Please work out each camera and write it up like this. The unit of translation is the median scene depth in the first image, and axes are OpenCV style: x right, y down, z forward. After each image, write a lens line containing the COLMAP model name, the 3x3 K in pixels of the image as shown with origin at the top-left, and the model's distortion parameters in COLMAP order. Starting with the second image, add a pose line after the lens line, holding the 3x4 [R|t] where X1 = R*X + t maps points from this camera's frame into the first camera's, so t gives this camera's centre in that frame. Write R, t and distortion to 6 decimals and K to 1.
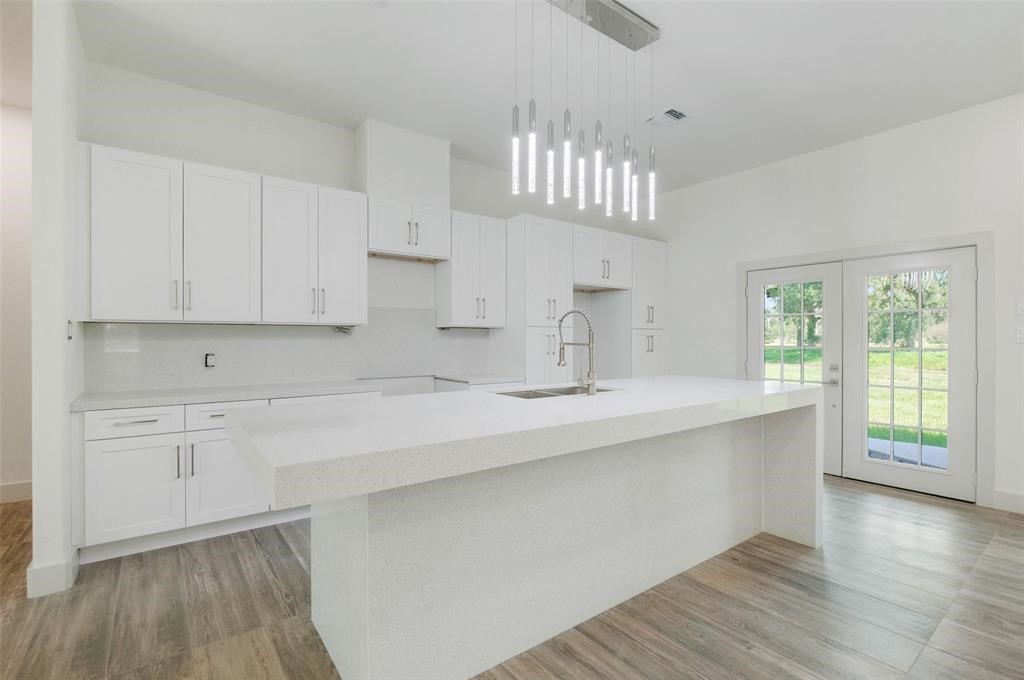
lens RADIAL K [[485.5, 0, 513.3], [0, 485.5, 345.9], [0, 0, 1]] dist [-0.002791, -0.001224]
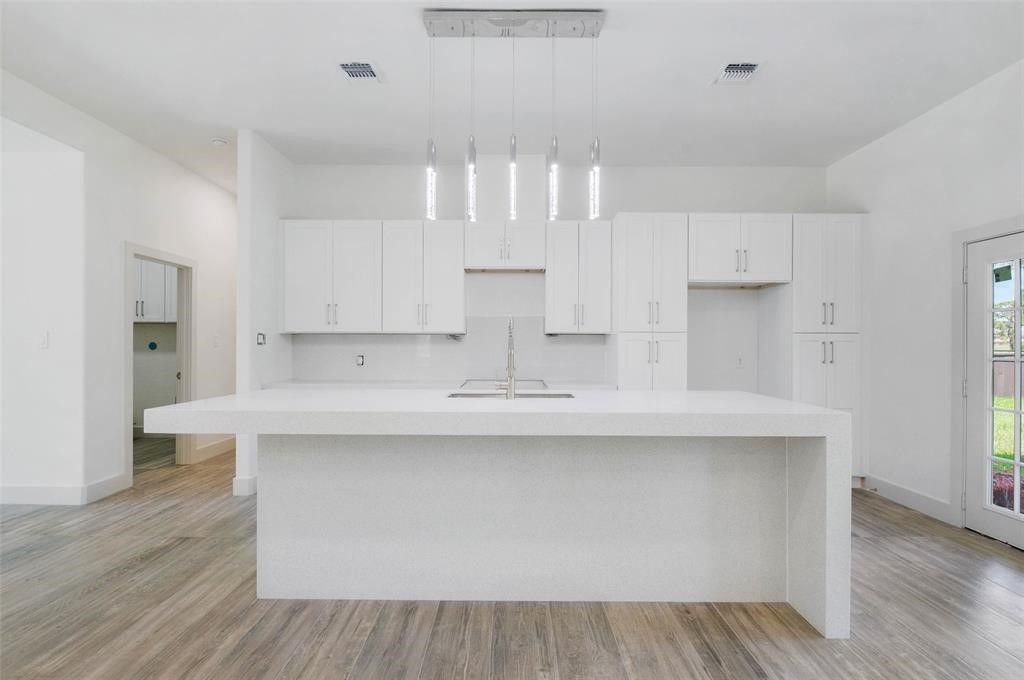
lens RADIAL K [[534.4, 0, 508.2], [0, 534.4, 344.5], [0, 0, 1]] dist [-0.015340, -0.000548]
pose [[0.782725, 0.000525, -0.622367, 0.639489], [-0.016040, 0.999685, -0.019329, 0.009336], [0.622161, 0.025112, 0.782487, 0.082336]]
